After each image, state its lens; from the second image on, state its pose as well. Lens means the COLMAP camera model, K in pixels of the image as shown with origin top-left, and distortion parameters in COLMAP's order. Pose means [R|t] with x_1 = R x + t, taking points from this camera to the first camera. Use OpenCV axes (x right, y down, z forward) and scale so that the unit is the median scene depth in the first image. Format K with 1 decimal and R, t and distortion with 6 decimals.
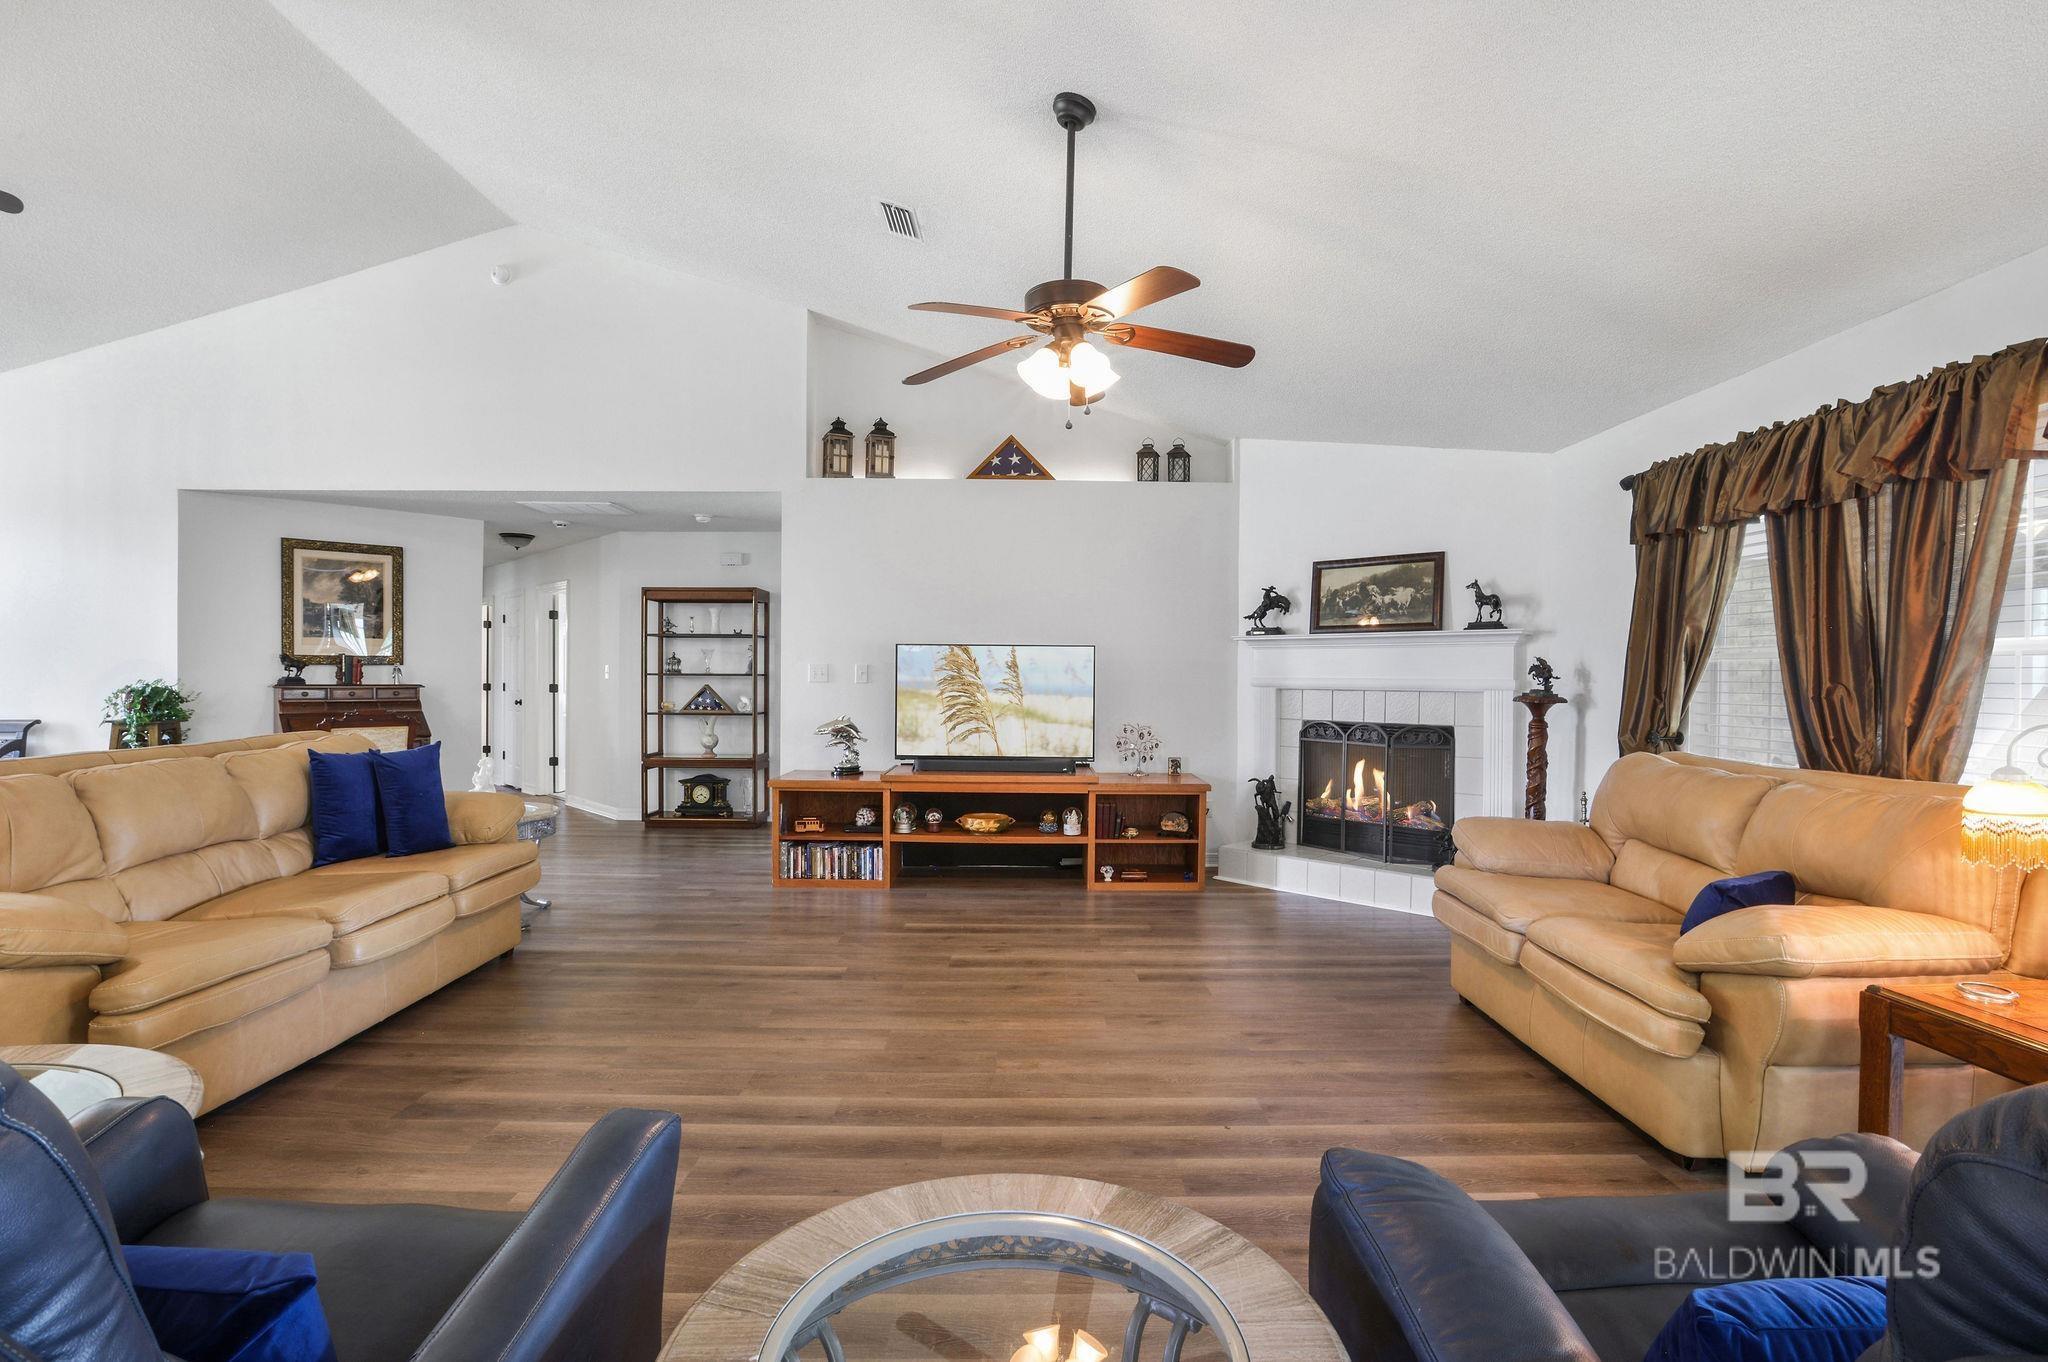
lens RADIAL K [[968.8, 0, 1018.5], [0, 968.8, 692.6], [0, 0, 1]] dist [-0.051986, 0.035803]
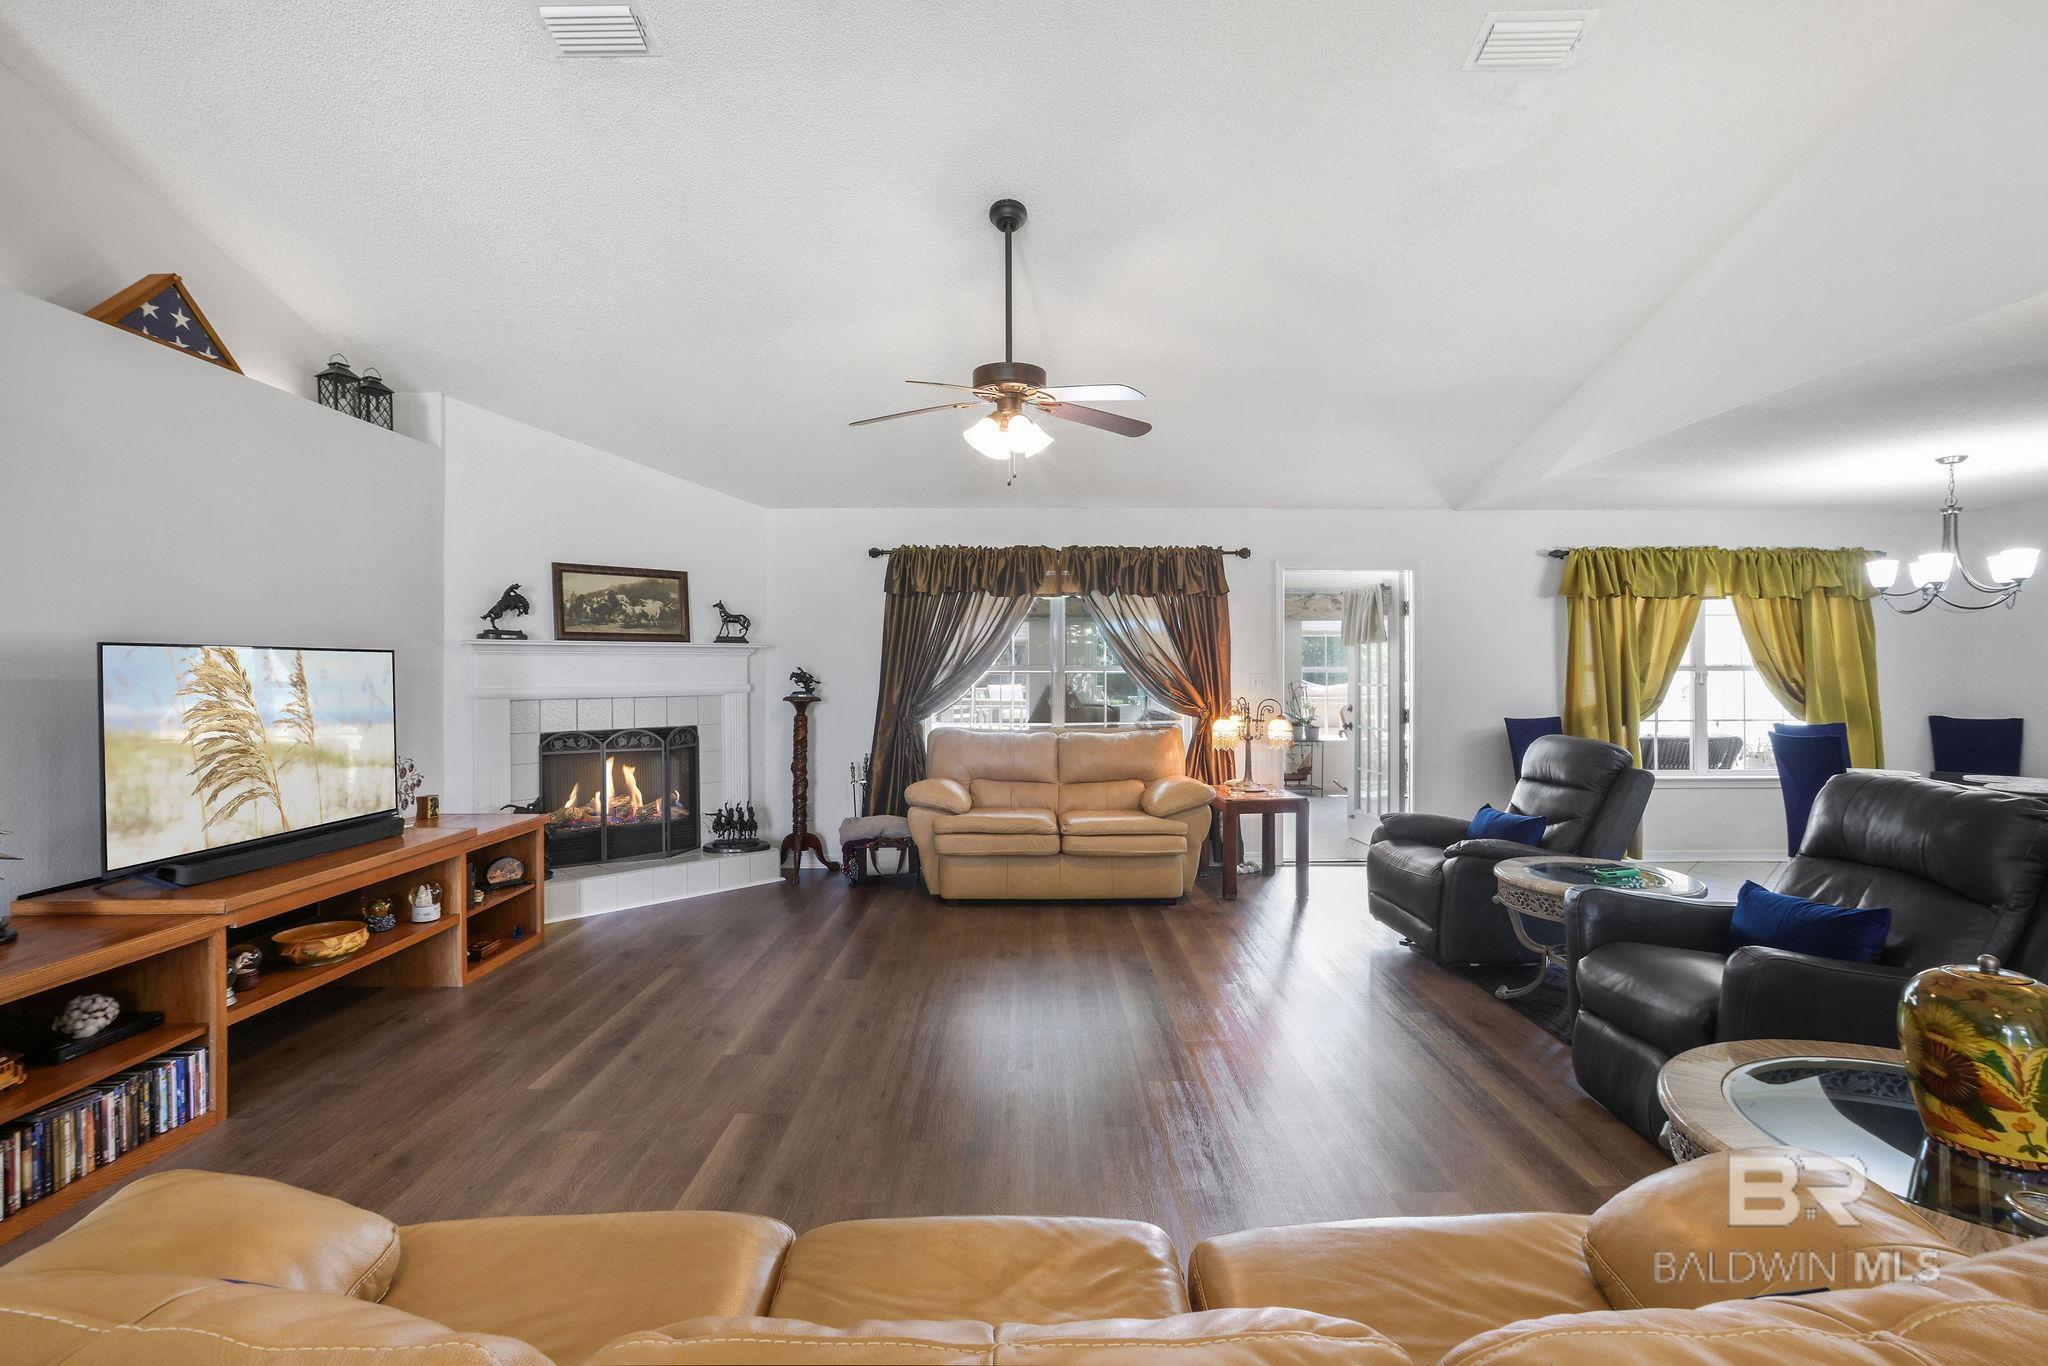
lens RADIAL K [[939.8, 0, 1051.0], [0, 939.8, 673.8], [0, 0, 1]] dist [-0.048604, 0.031870]
pose [[-0.015644, -0.015437, 0.999758, -0.629178], [0.018153, 0.999712, 0.015720, -0.034743], [-0.999713, 0.018395, -0.015359, 0.559995]]
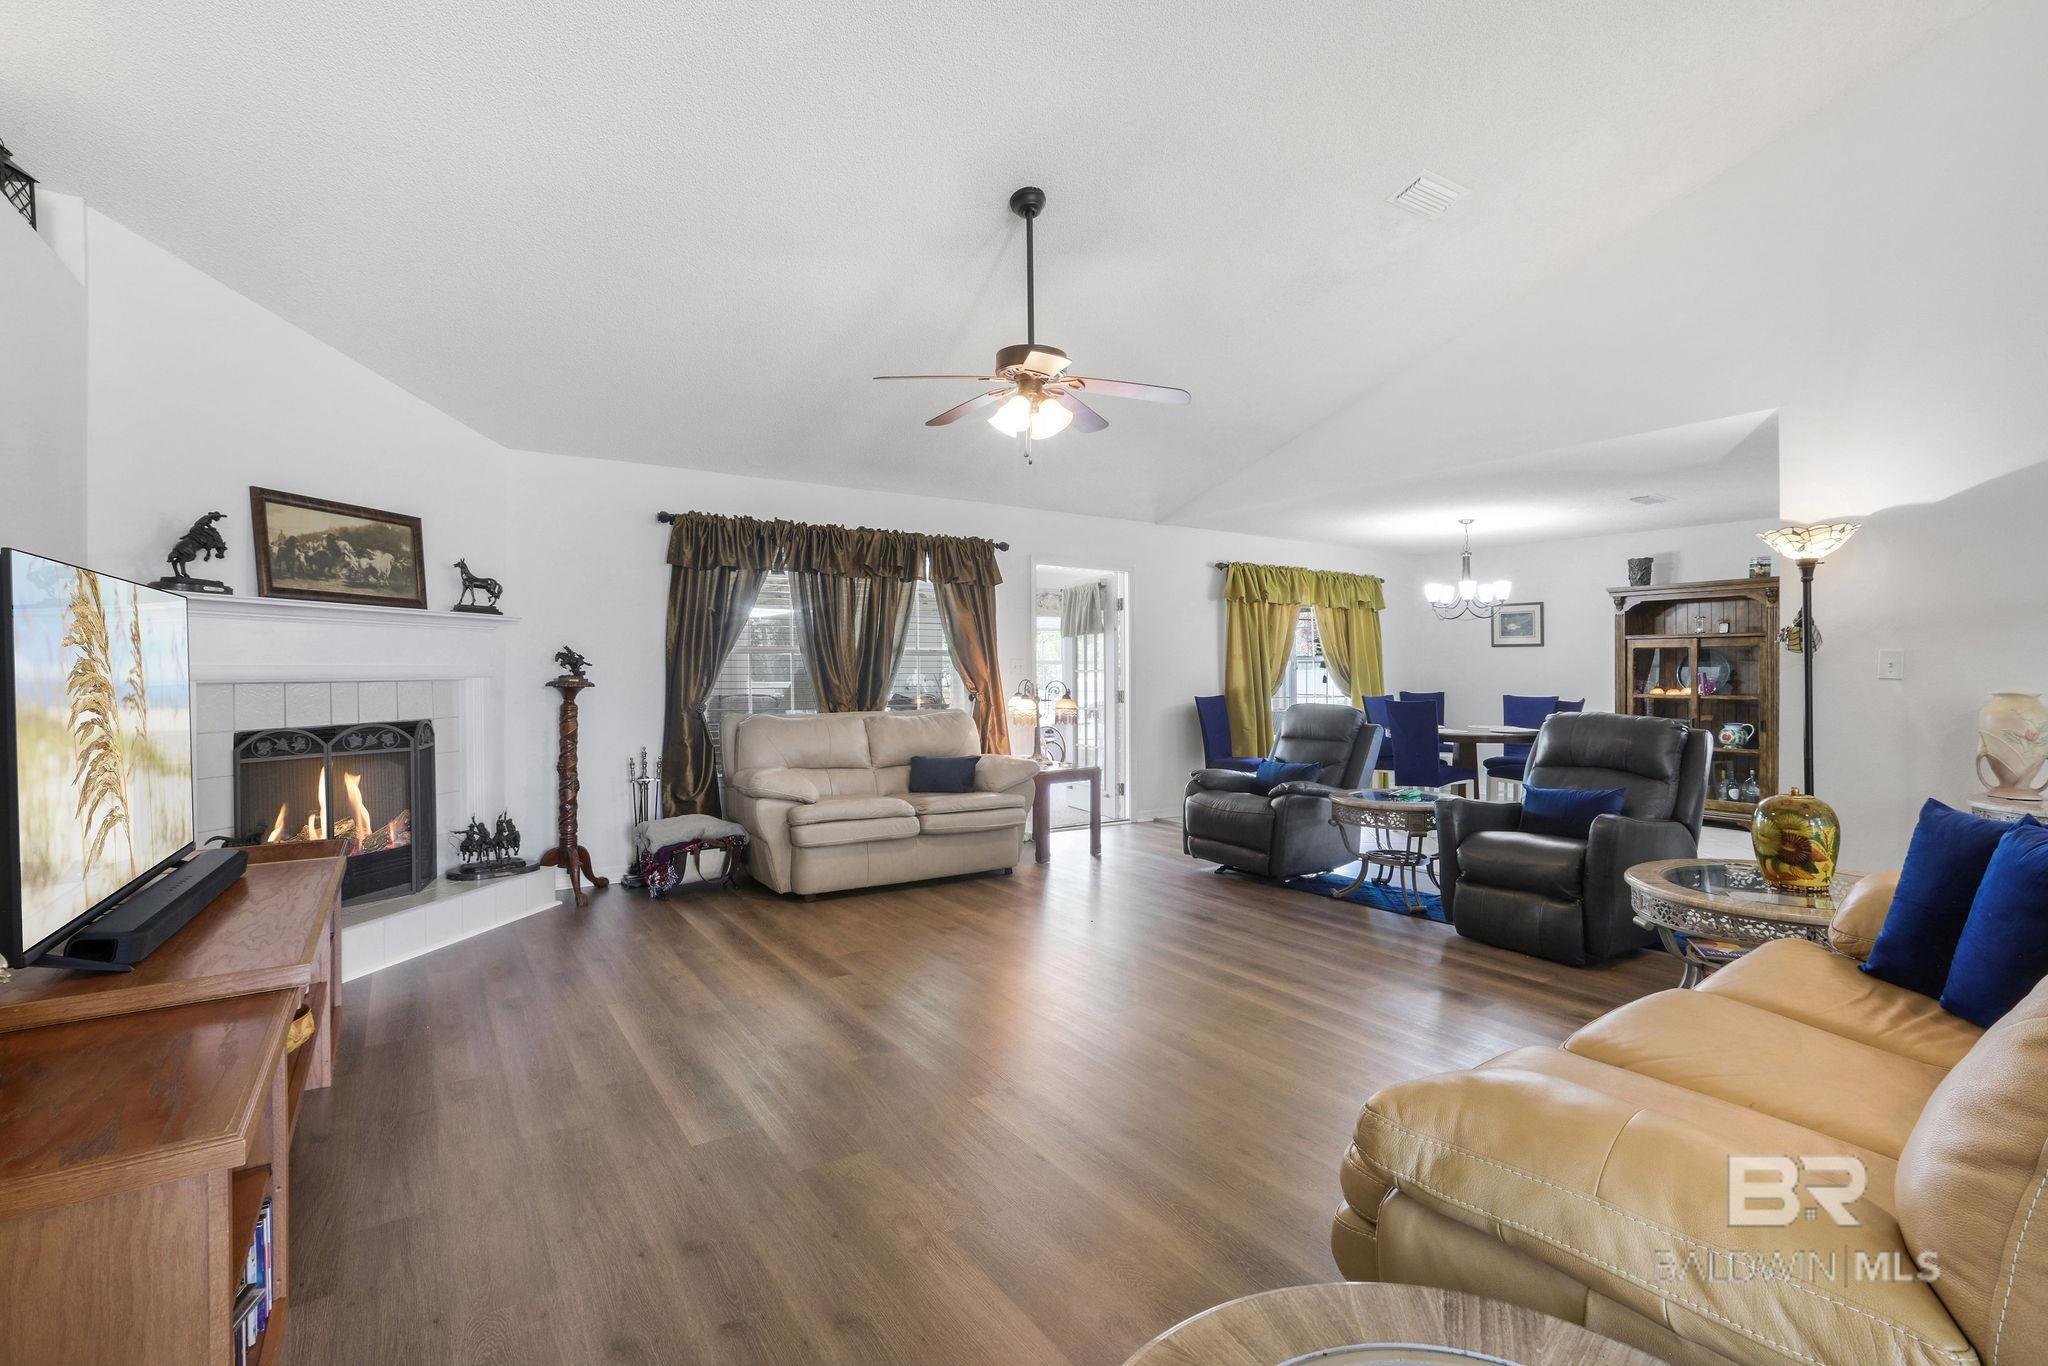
lens RADIAL K [[939.8, 0, 1051.0], [0, 939.8, 673.8], [0, 0, 1]] dist [-0.048604, 0.031870]
pose [[-0.571433, -0.011107, 0.820574, -0.536700], [0.009043, 0.999762, 0.019830, -0.017517], [-0.820599, 0.018752, -0.571197, 0.959784]]
